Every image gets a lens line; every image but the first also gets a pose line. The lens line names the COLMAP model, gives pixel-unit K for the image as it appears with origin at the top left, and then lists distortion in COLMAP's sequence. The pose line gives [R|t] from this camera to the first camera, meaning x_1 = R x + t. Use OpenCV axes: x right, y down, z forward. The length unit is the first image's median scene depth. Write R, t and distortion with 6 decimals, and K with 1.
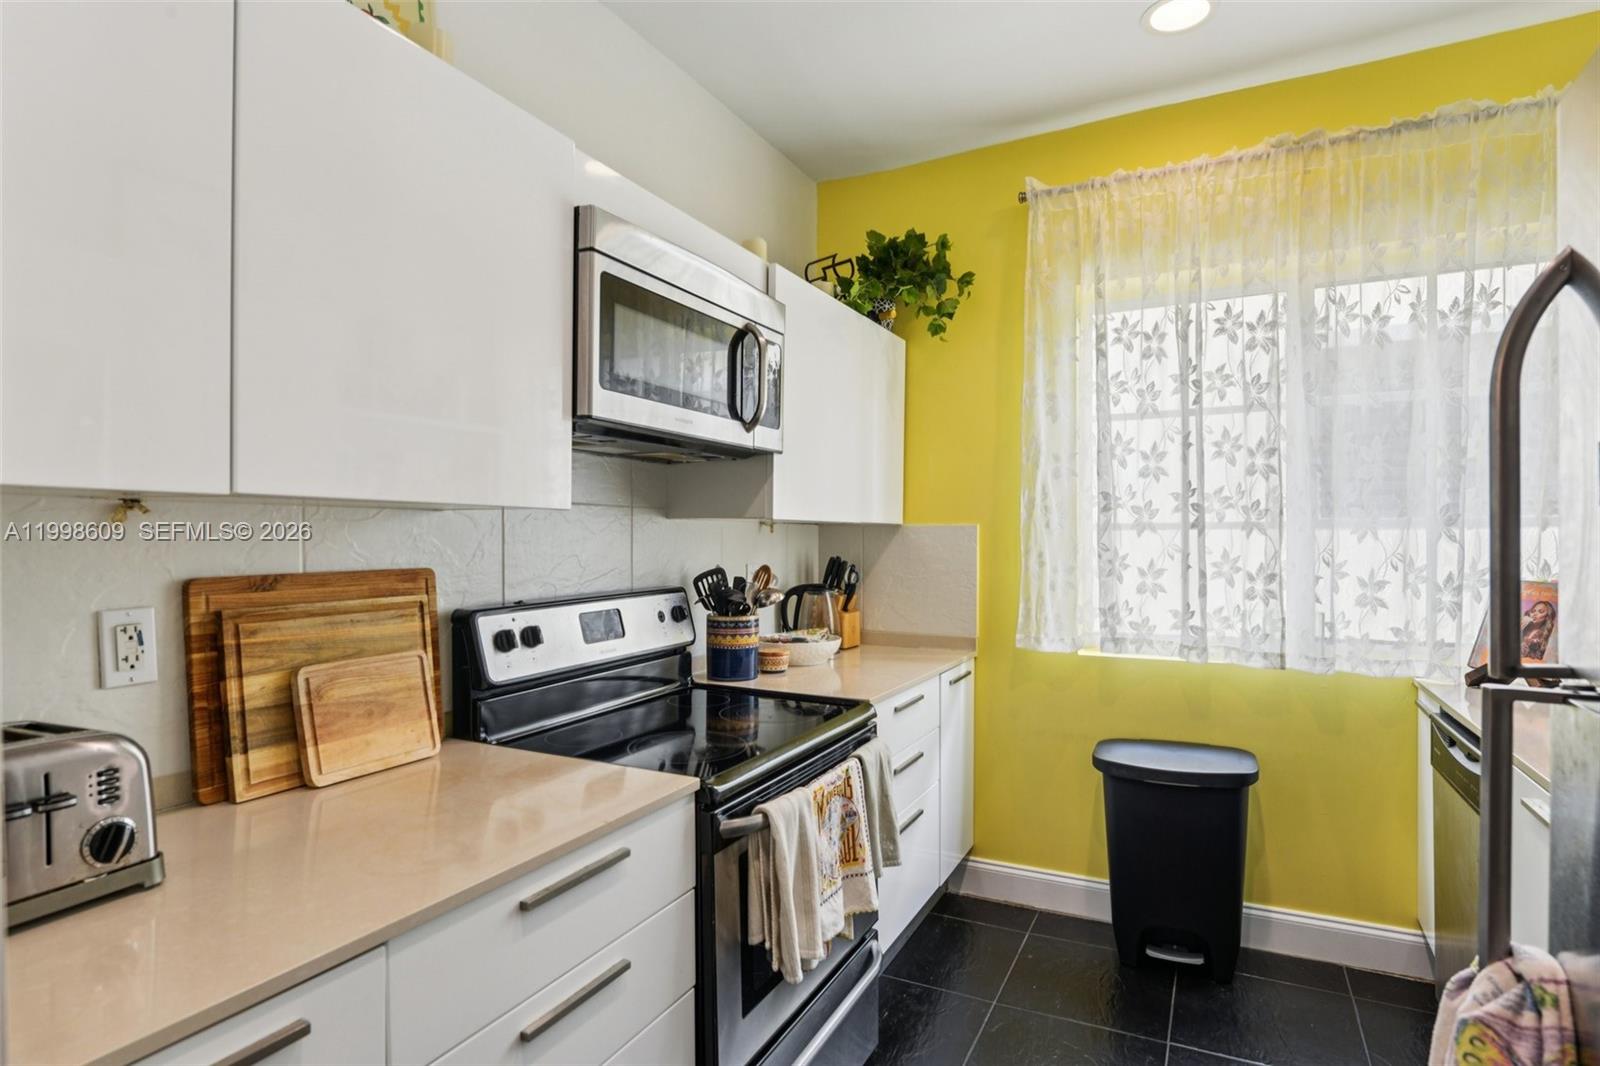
lens RADIAL K [[845.8, 0, 800.0], [0, 845.8, 533.0], [0, 0, 1]] dist [0.002010, 0.000189]
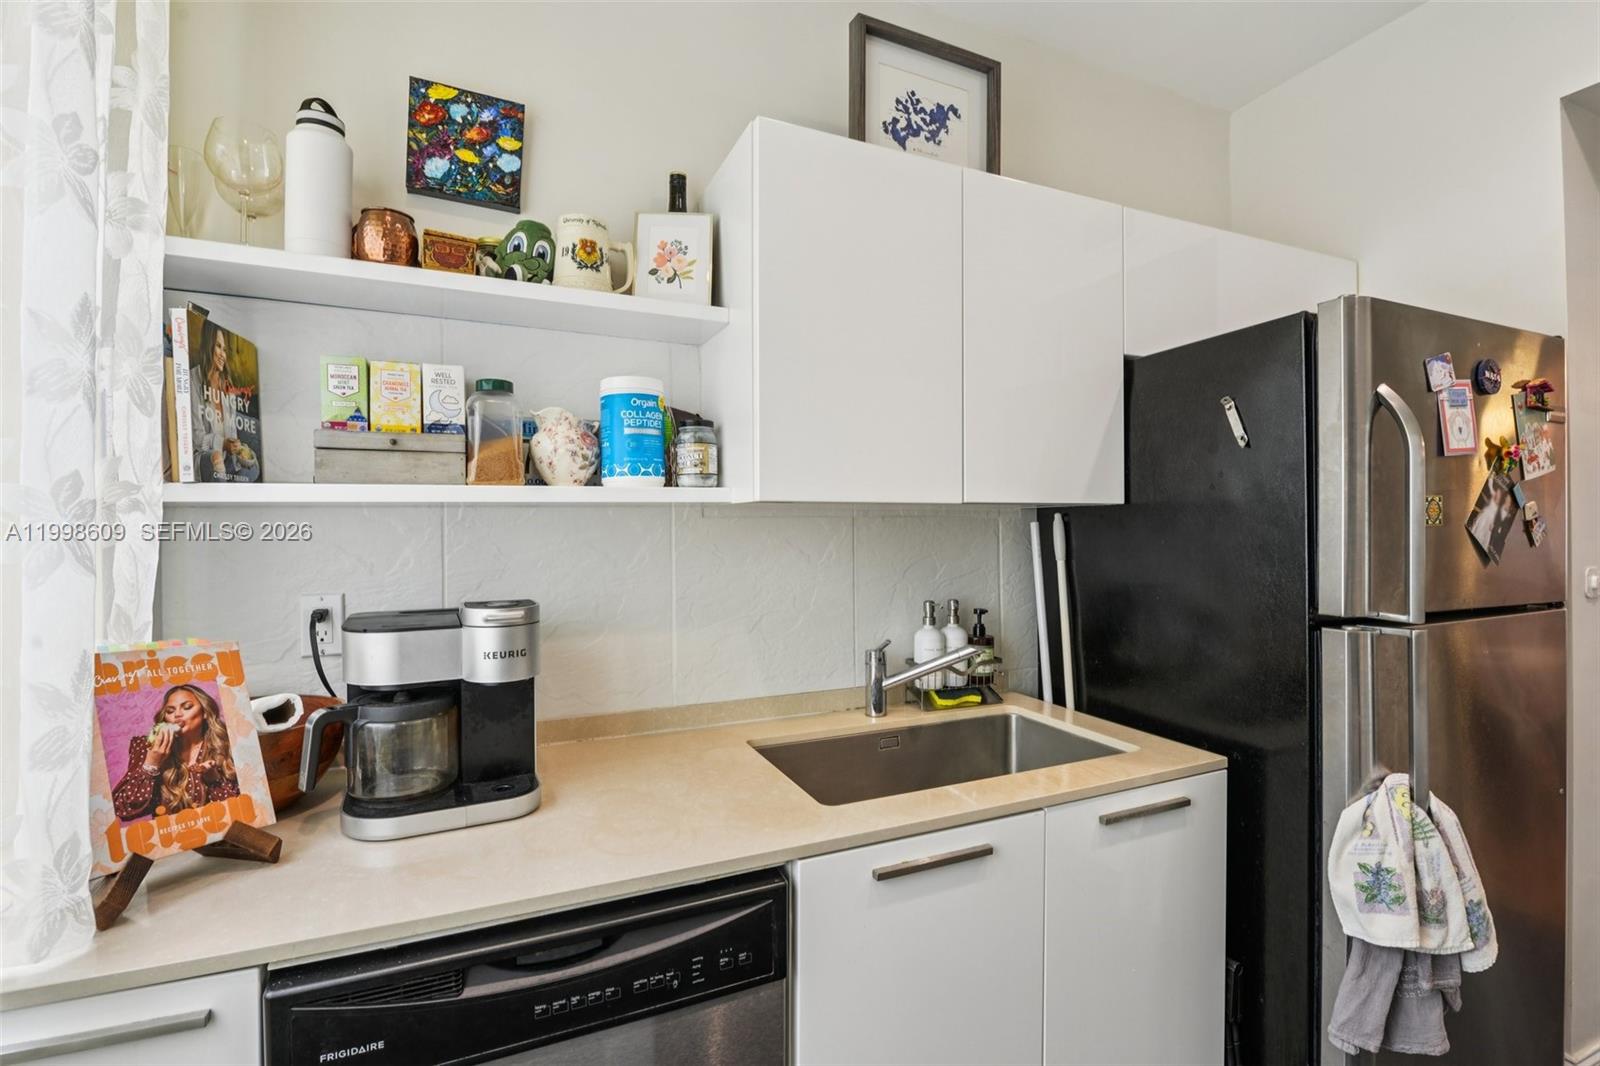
lens RADIAL K [[717.2, 0, 800.0], [0, 717.2, 533.0], [0, 0, 1]] dist [-0.014631, -0.000221]
pose [[-0.779571, 0.007275, 0.626271, 0.262820], [0.005532, 0.999974, -0.004730, -0.004631], [-0.626289, -0.000223, -0.779591, 0.876454]]
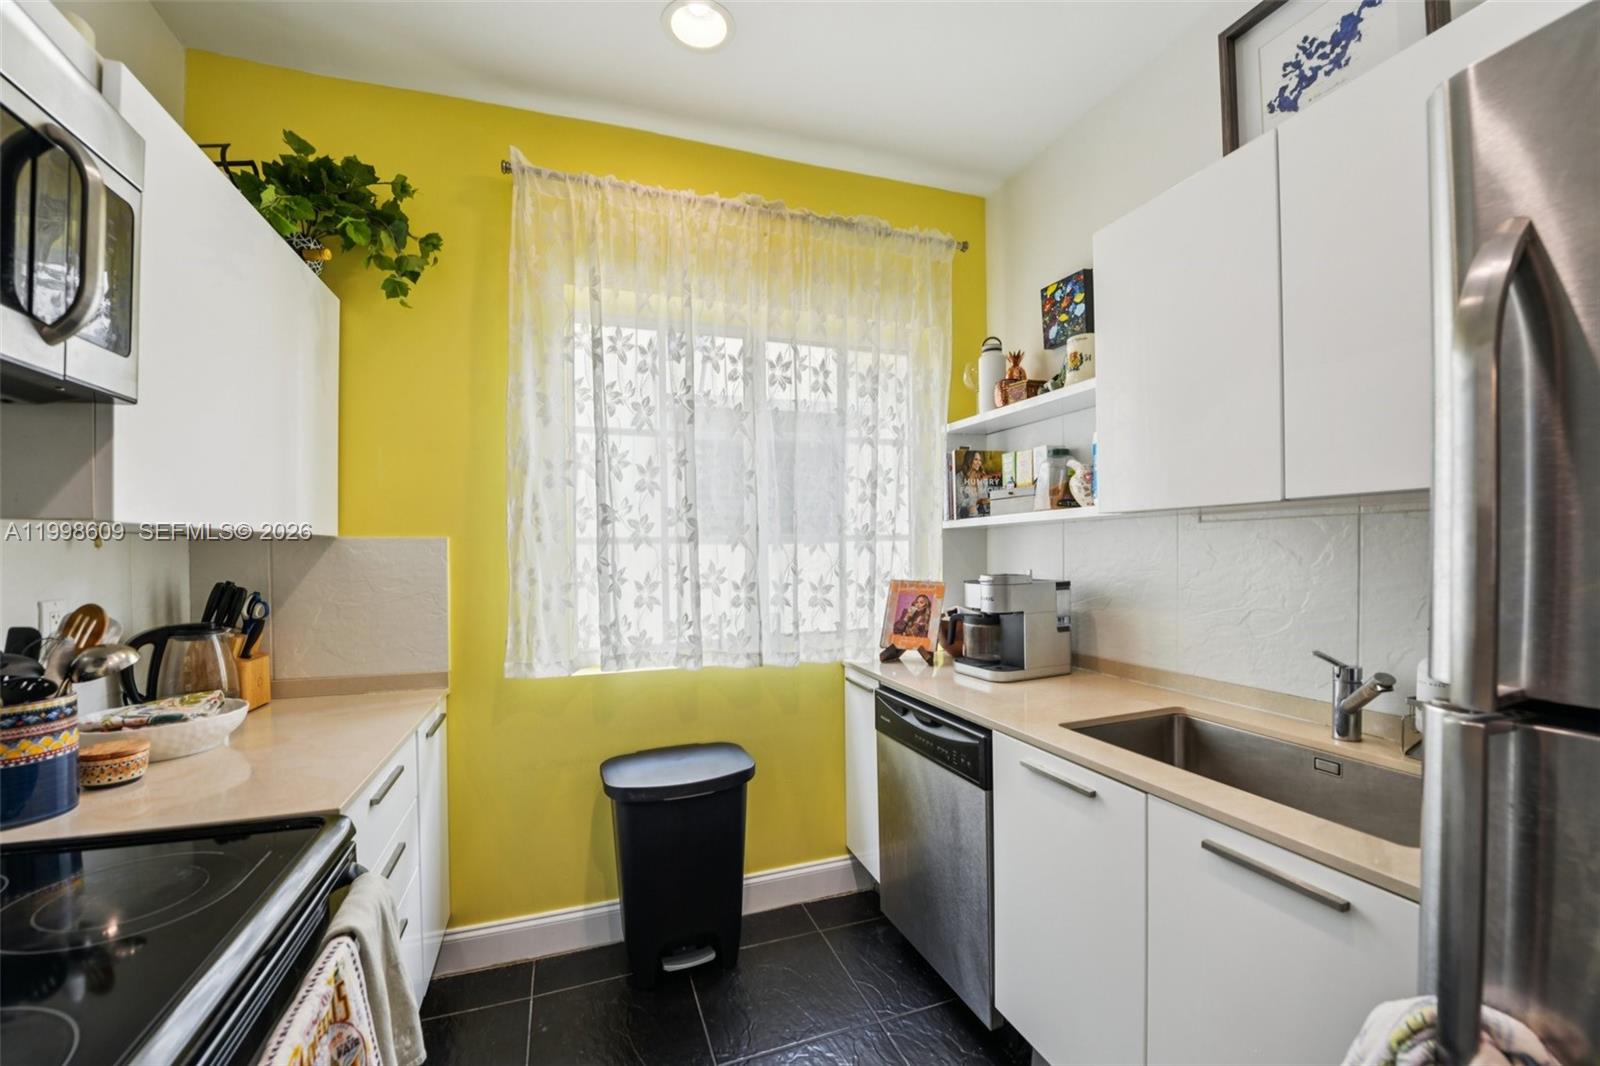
lens RADIAL K [[649.9, 0, 804.7], [0, 649.9, 557.2], [0, 0, 1]] dist [-0.013328, -0.003517]
pose [[0.675809, -0.012742, 0.736967, -0.028946], [0.004576, 0.999904, 0.013092, 0.003205], [-0.737063, -0.005475, 0.675802, 0.337663]]
